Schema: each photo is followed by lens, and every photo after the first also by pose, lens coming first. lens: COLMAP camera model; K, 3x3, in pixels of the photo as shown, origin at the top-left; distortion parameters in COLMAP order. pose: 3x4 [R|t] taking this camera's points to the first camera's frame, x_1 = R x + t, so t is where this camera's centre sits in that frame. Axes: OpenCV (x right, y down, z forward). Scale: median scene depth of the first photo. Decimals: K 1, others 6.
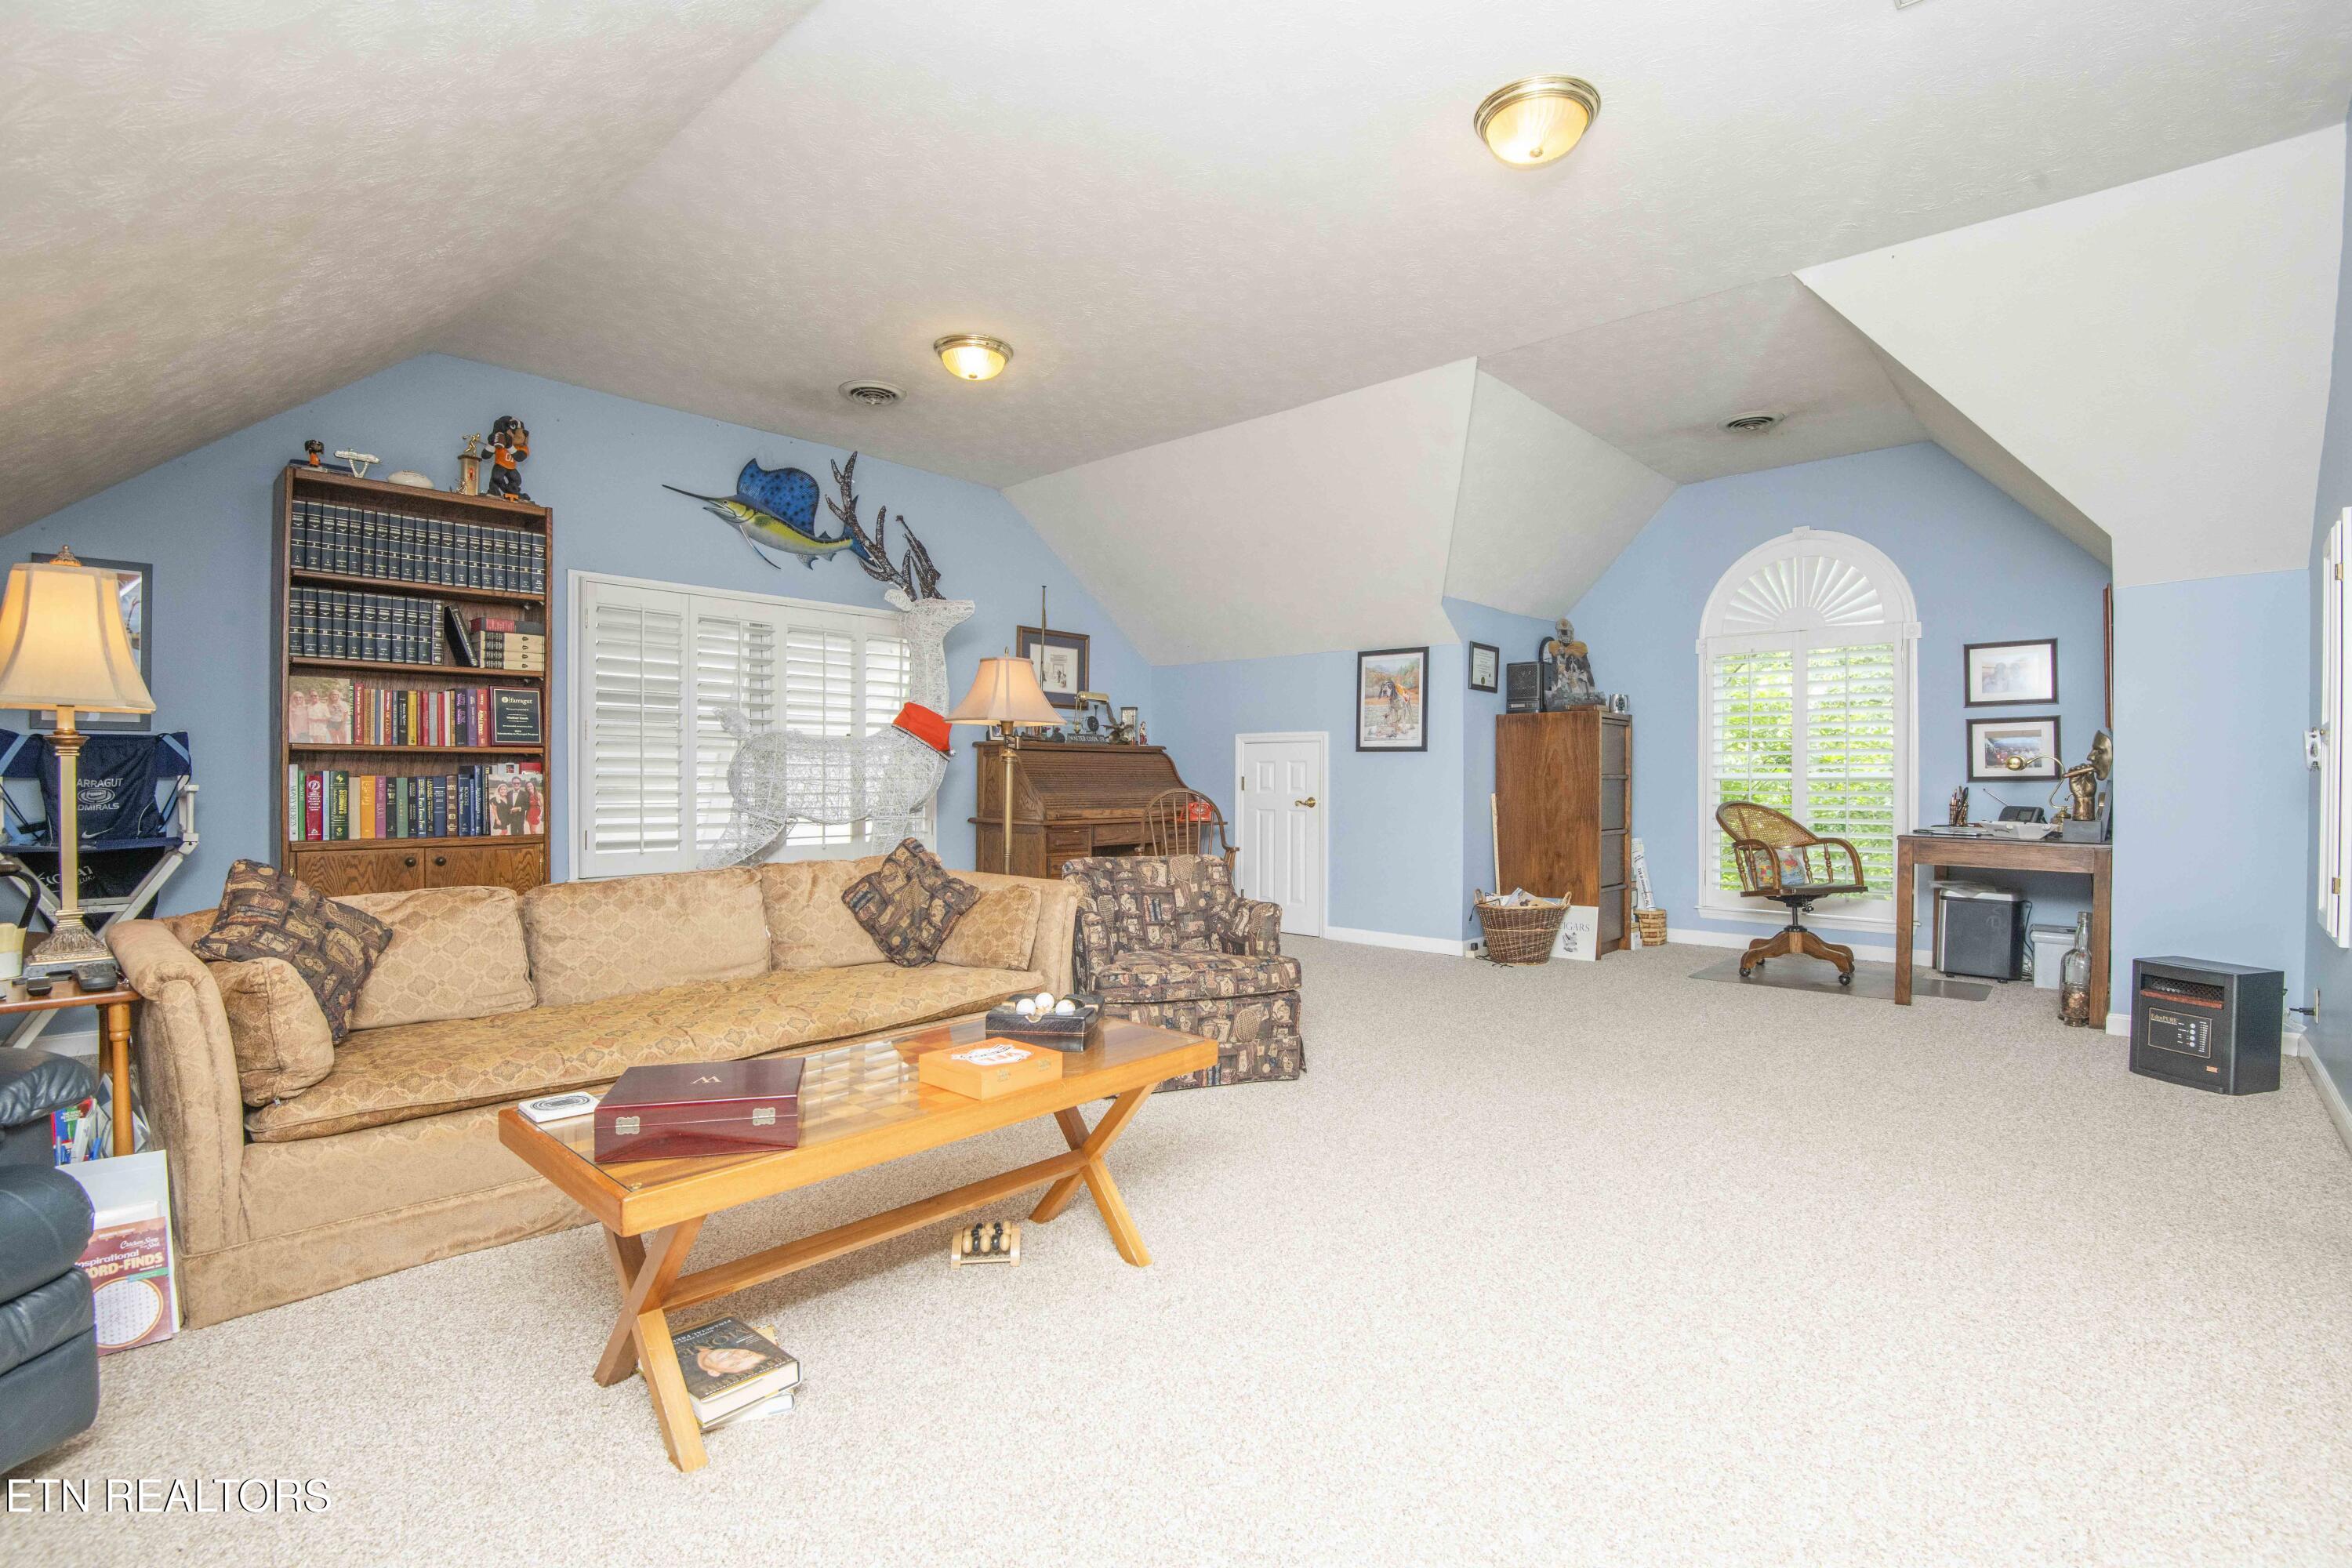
lens RADIAL K [[1087.2, 0, 1186.9], [0, 1087.2, 781.0], [0, 0, 1]] dist [-0.025846, -0.005689]
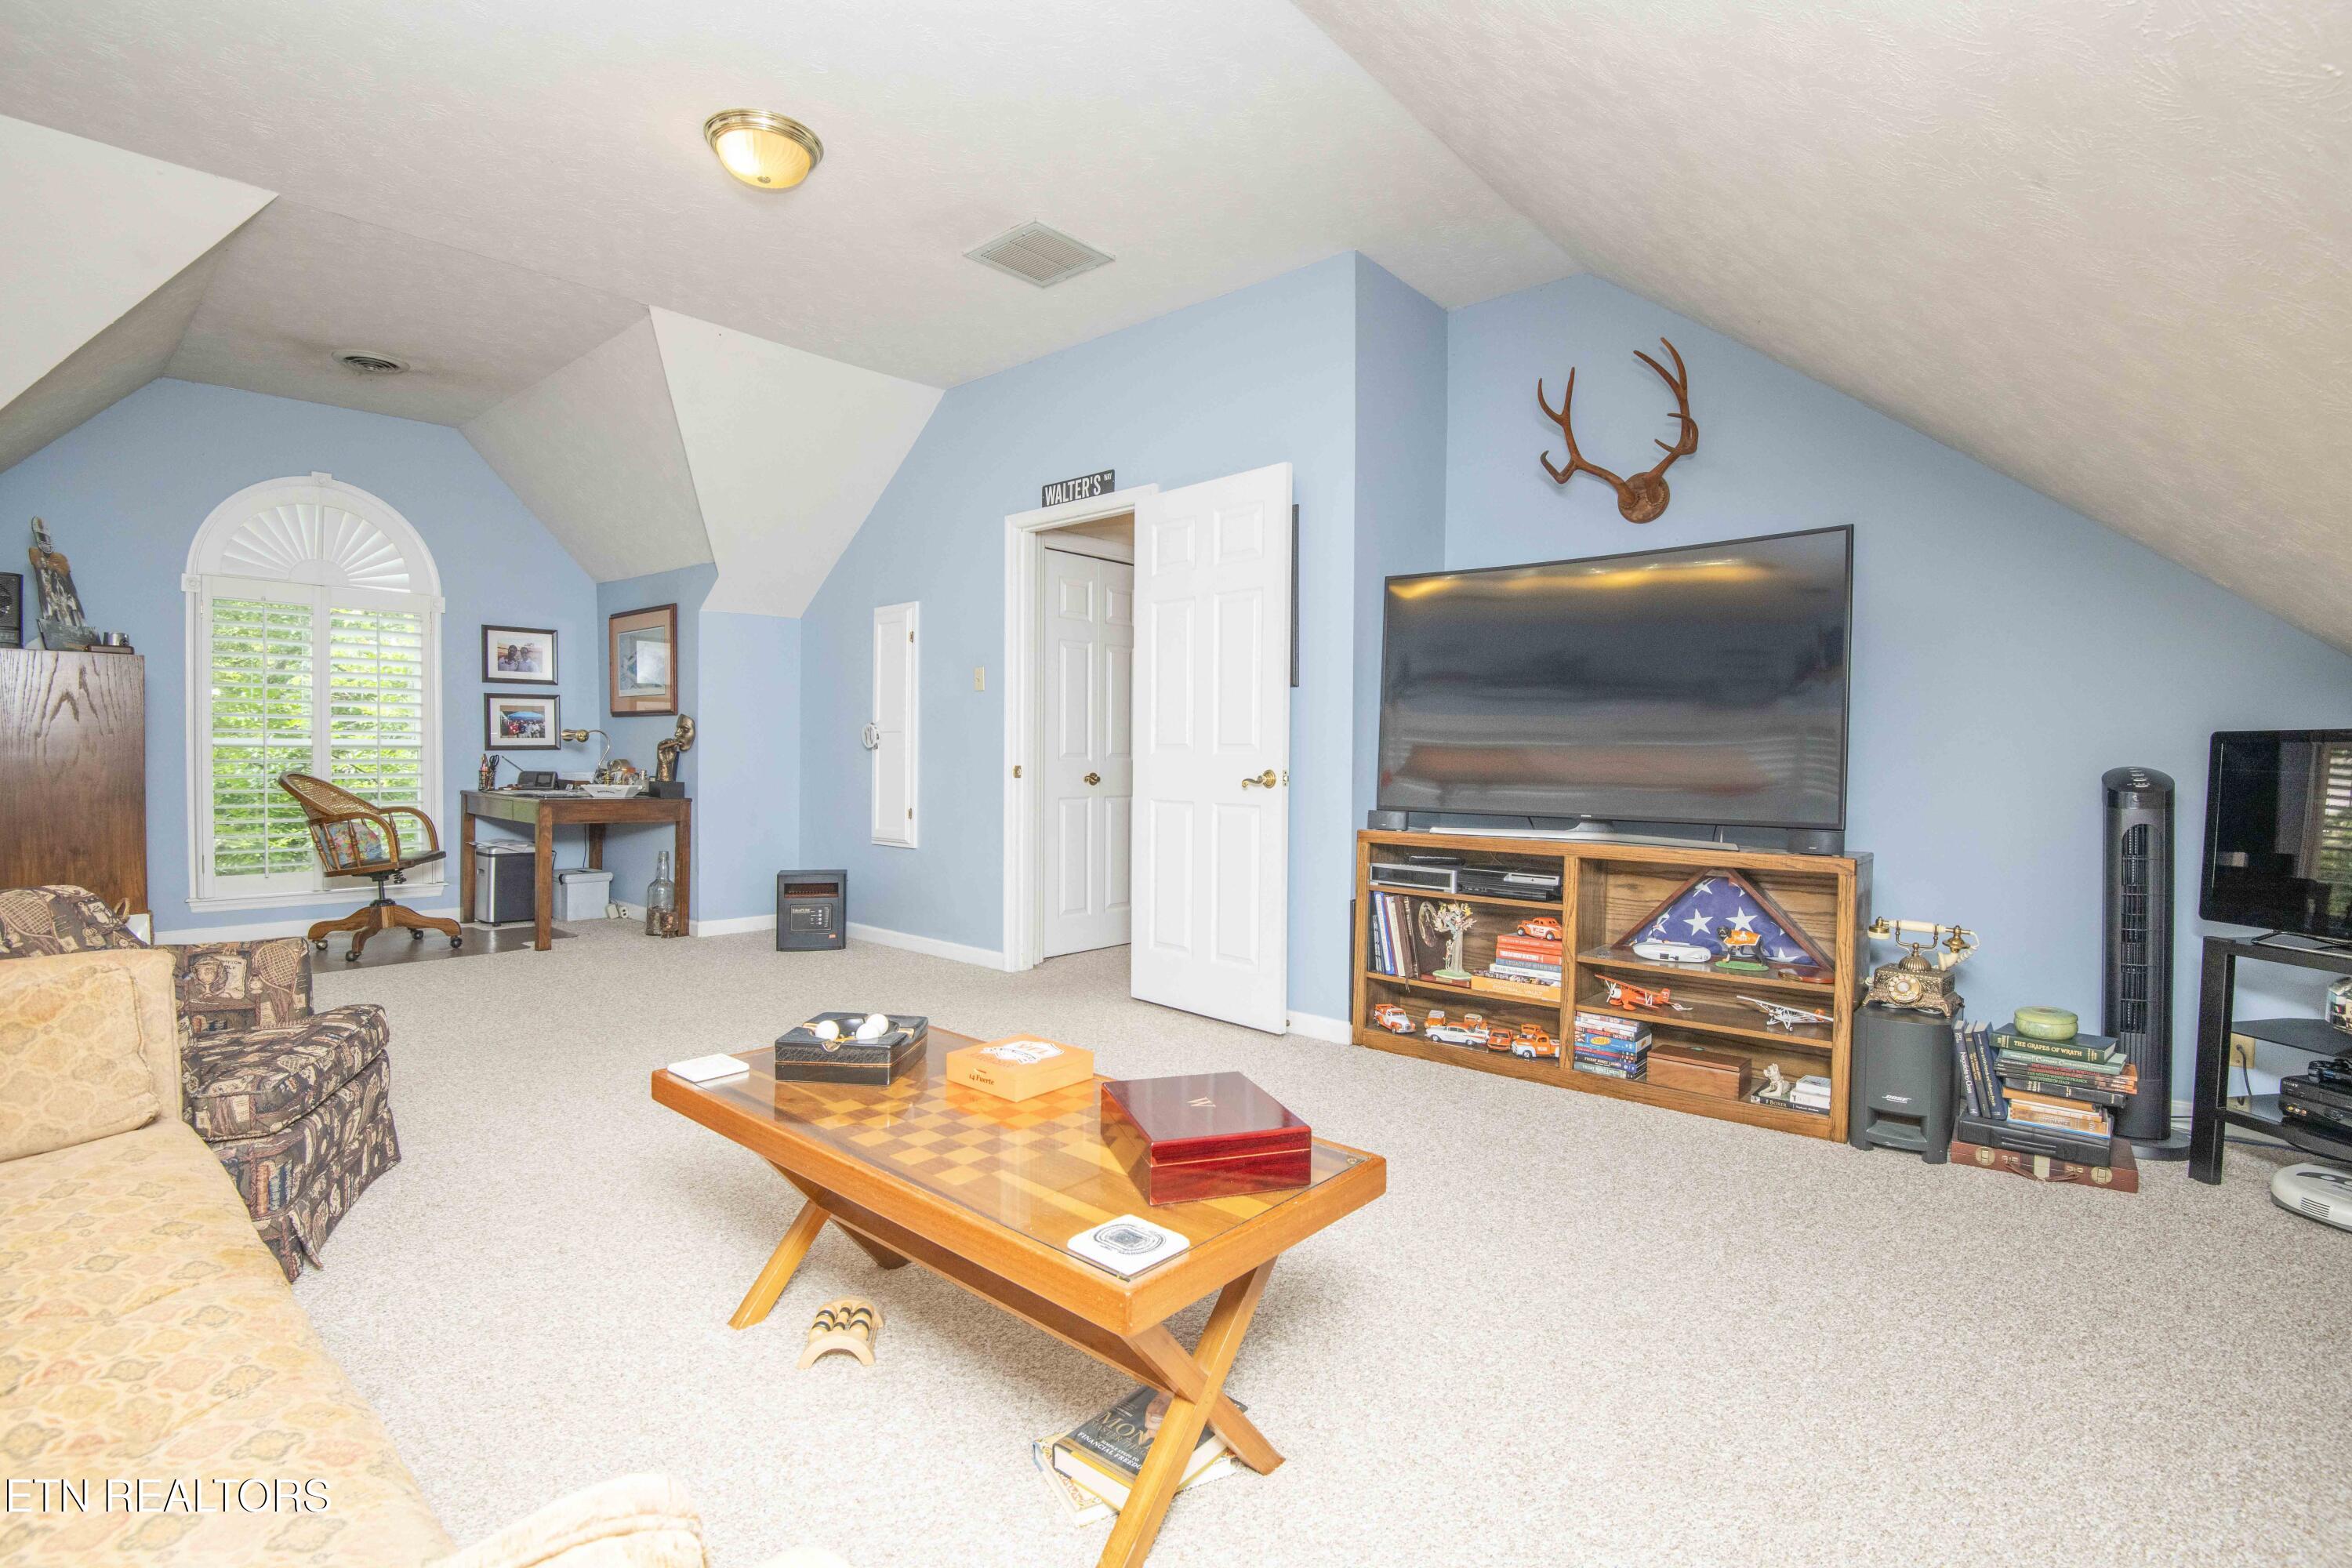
lens RADIAL K [[1087.2, 0, 1190.8], [0, 1087.2, 789.7], [0, 0, 1]] dist [-0.025846, -0.005689]
pose [[-0.008437, -0.036952, 0.999281, -0.421705], [-0.014847, 0.999211, 0.036824, -0.010532], [-0.999854, -0.014525, -0.008979, 0.307499]]
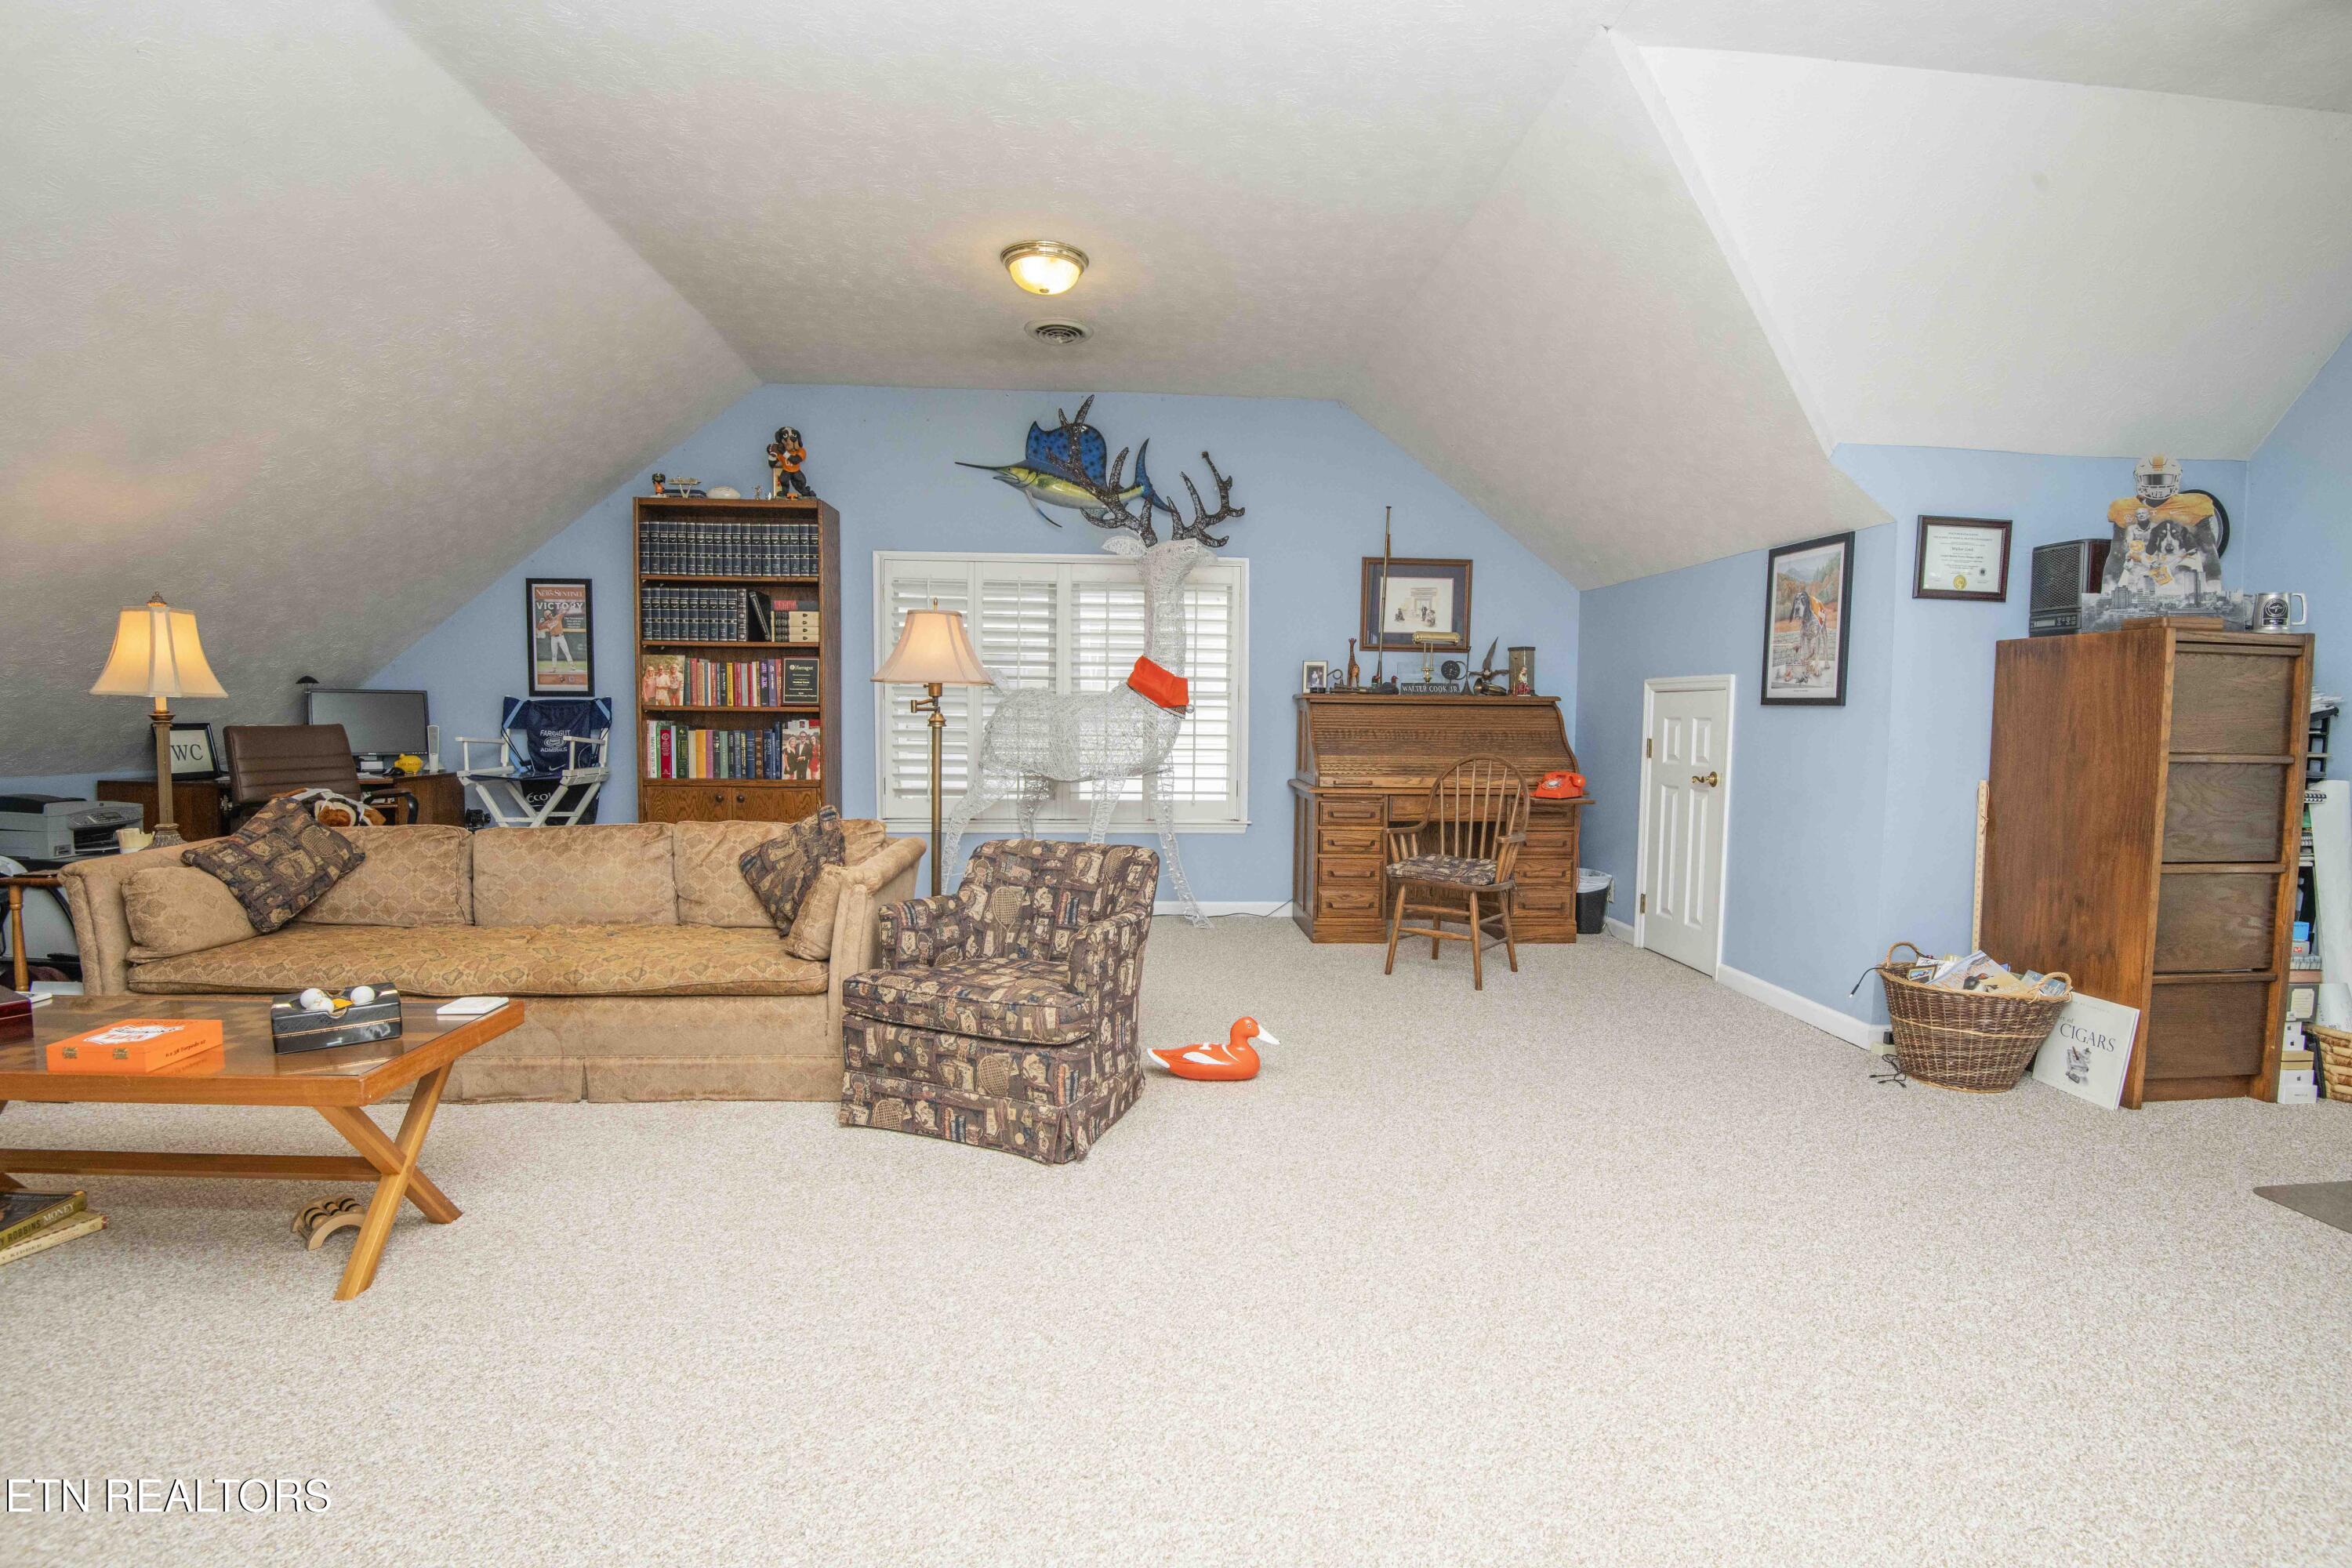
lens RADIAL K [[1087.2, 0, 1184.7], [0, 1087.2, 779.4], [0, 0, 1]] dist [-0.025846, -0.005689]
pose [[0.719398, 0.045961, -0.693075, 0.436417], [-0.010172, 0.998399, 0.055650, -0.018466], [0.694523, -0.032985, 0.718714, 0.357136]]
